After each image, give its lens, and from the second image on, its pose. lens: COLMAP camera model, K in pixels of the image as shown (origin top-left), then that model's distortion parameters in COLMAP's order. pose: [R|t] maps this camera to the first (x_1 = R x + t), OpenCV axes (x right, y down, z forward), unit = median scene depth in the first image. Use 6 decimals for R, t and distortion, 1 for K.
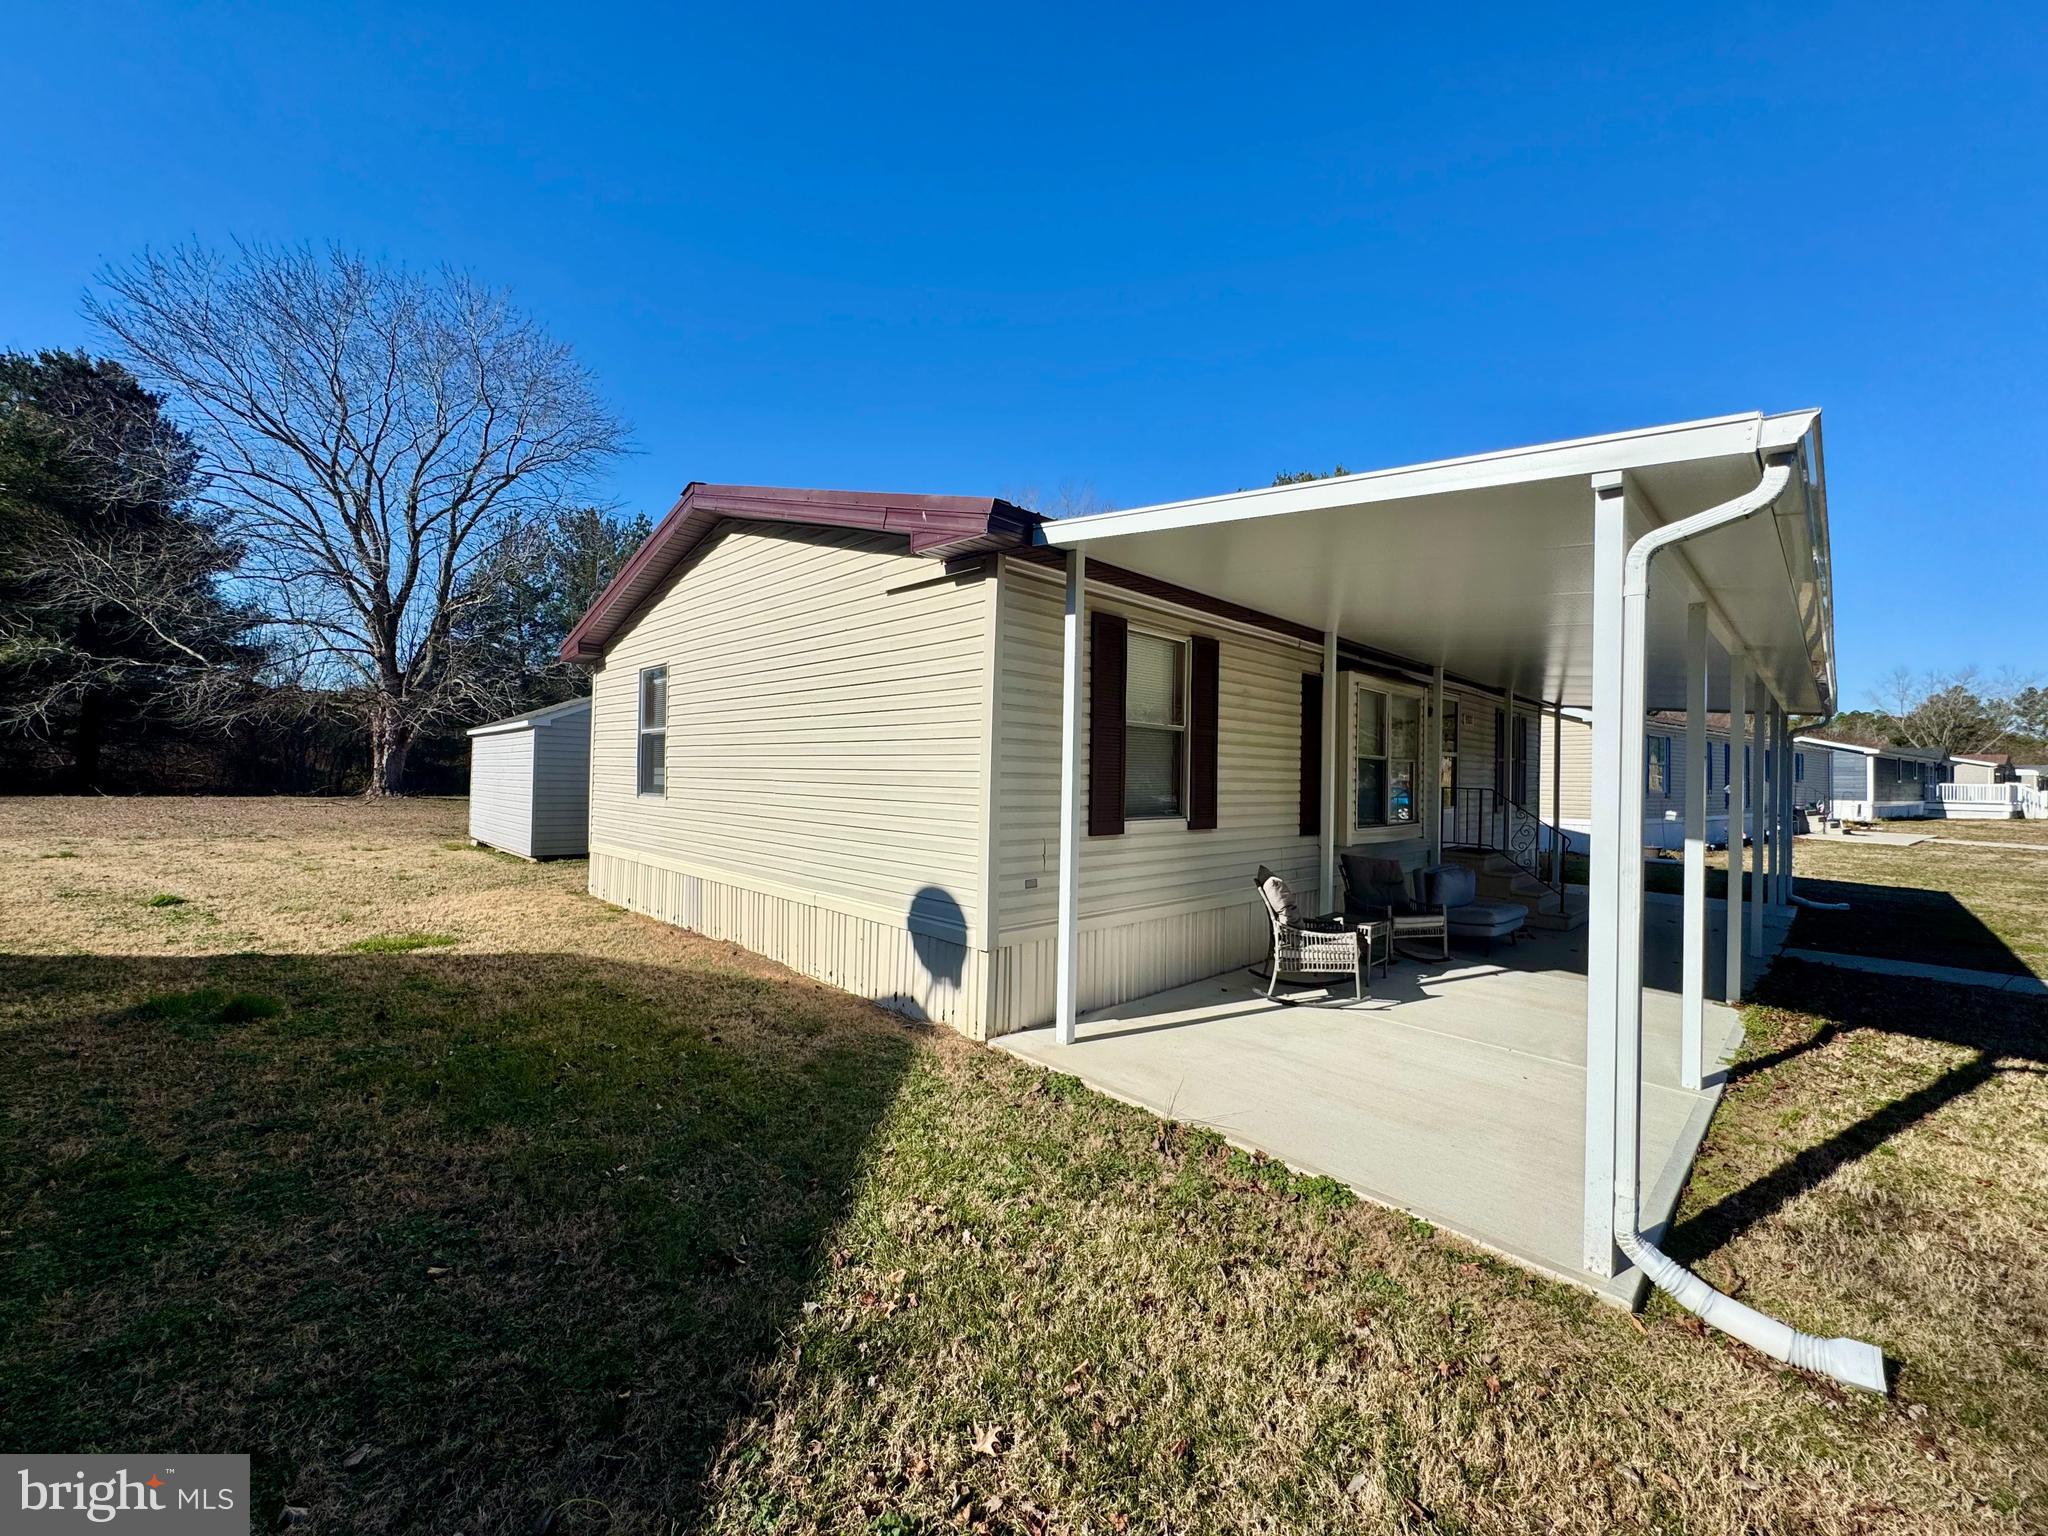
lens RADIAL K [[816.5, 0, 1024.4], [0, 816.5, 773.0], [0, 0, 1]] dist [0.002392, 0.000097]
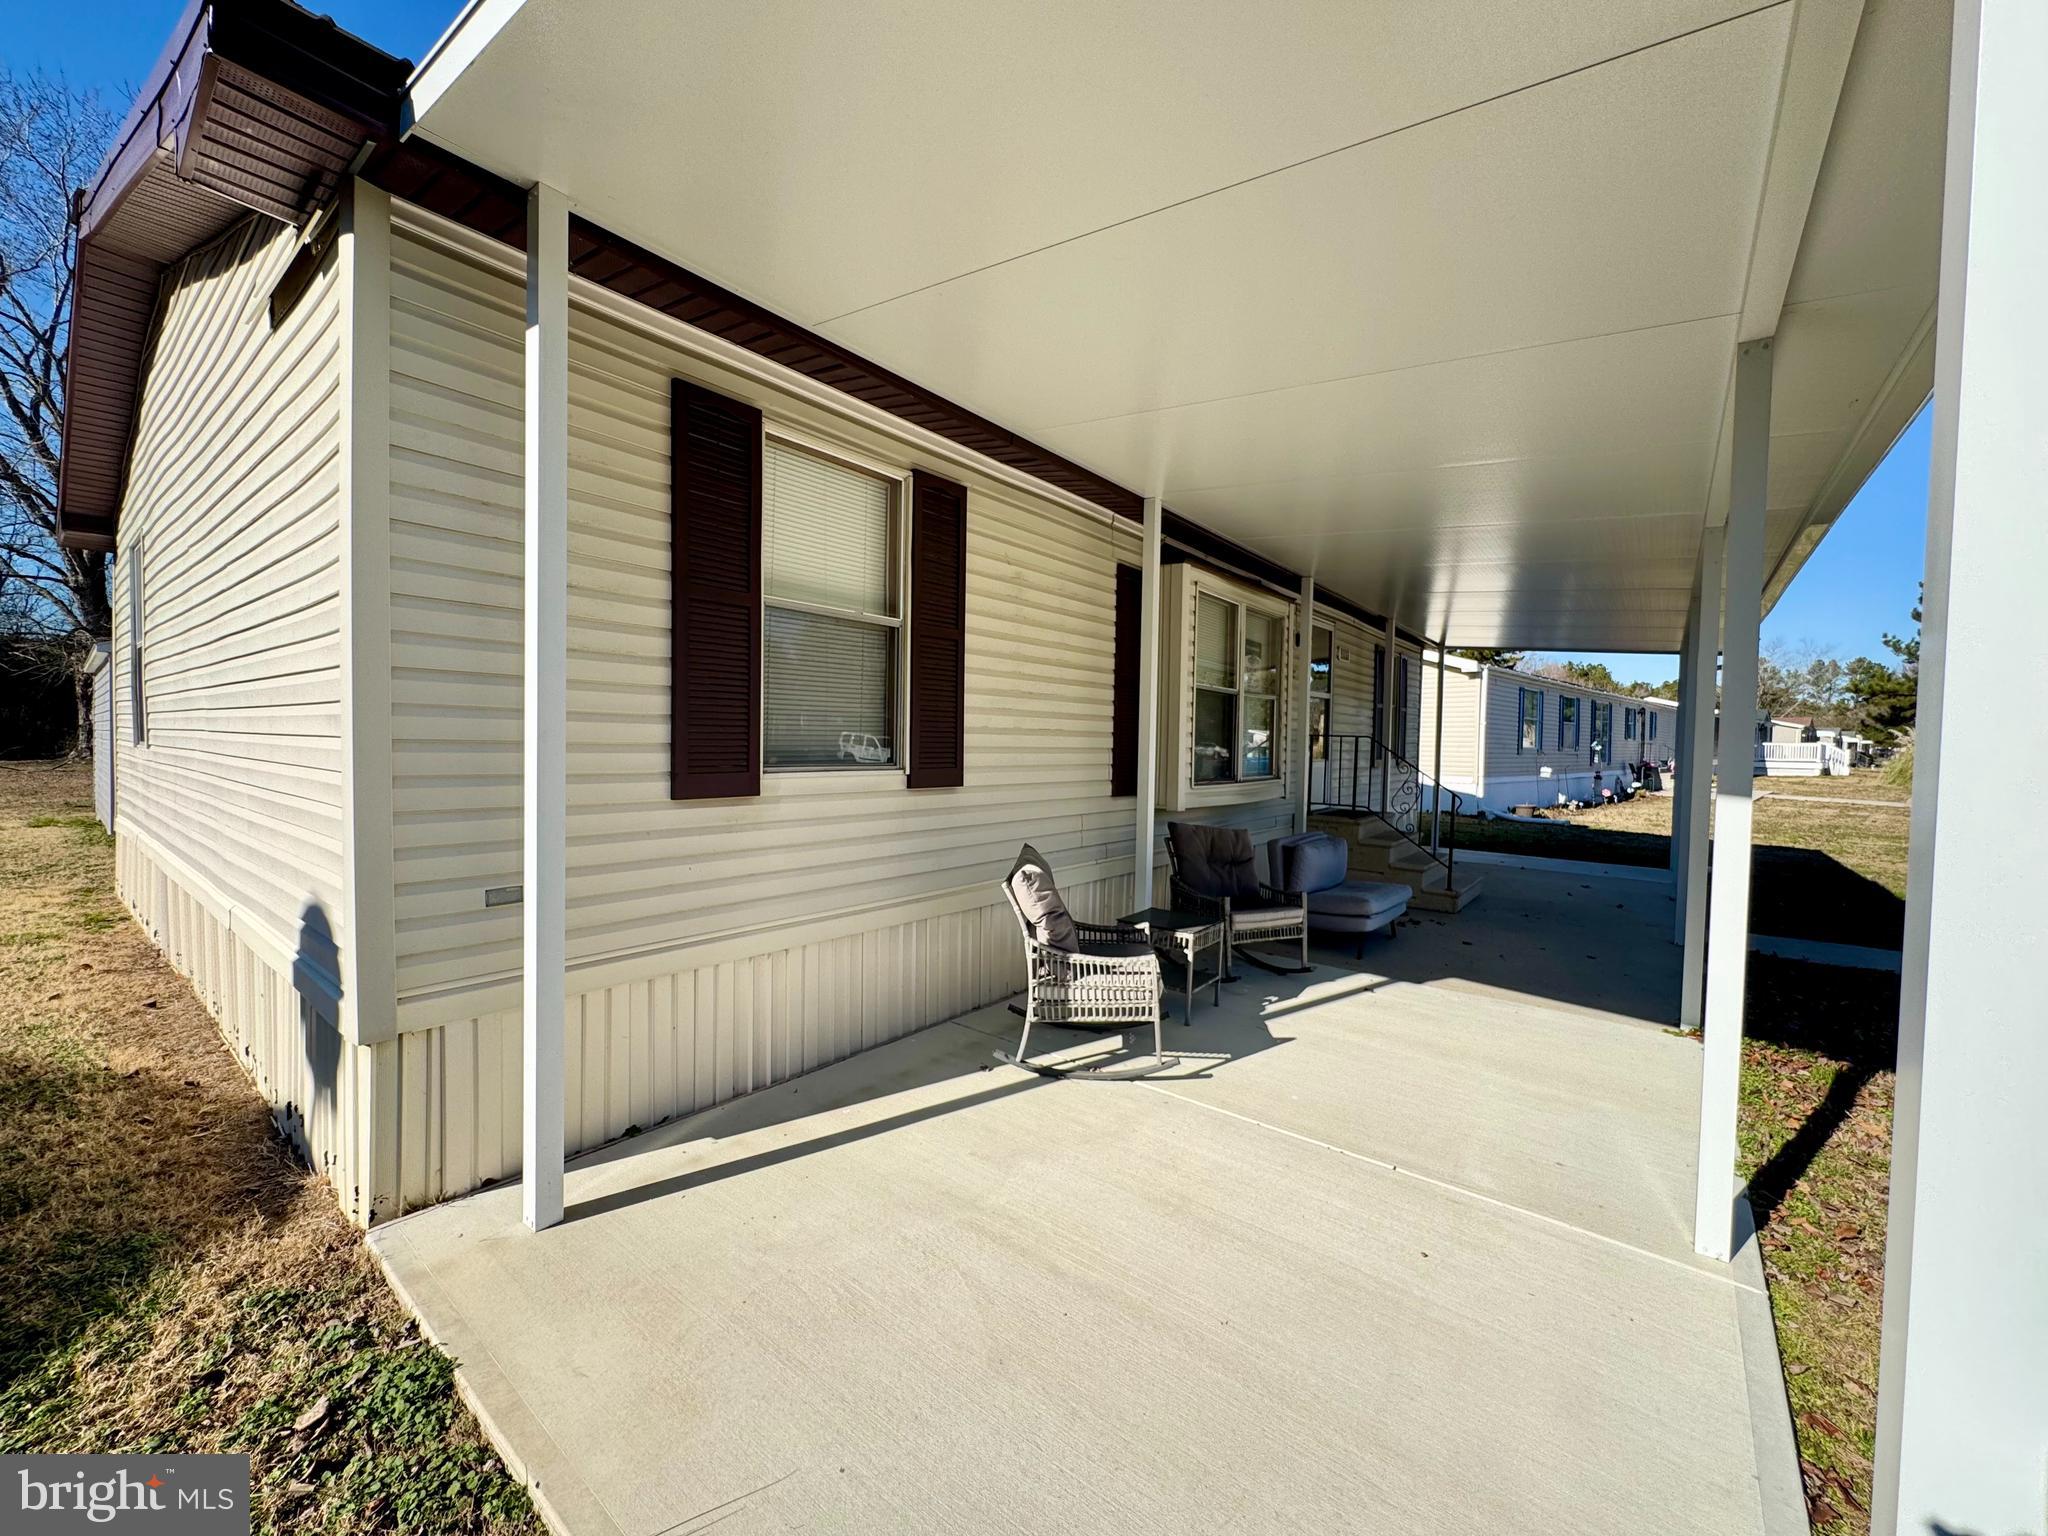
lens RADIAL K [[818.2, 0, 1020.8], [0, 818.2, 768.4], [0, 0, 1]] dist [-0.000524, 0.000277]
pose [[0.992936, -0.004895, 0.118546, 0.193753], [0.000345, 0.999263, 0.038377, 0.028122], [-0.118647, -0.038066, 0.992207, 0.343270]]
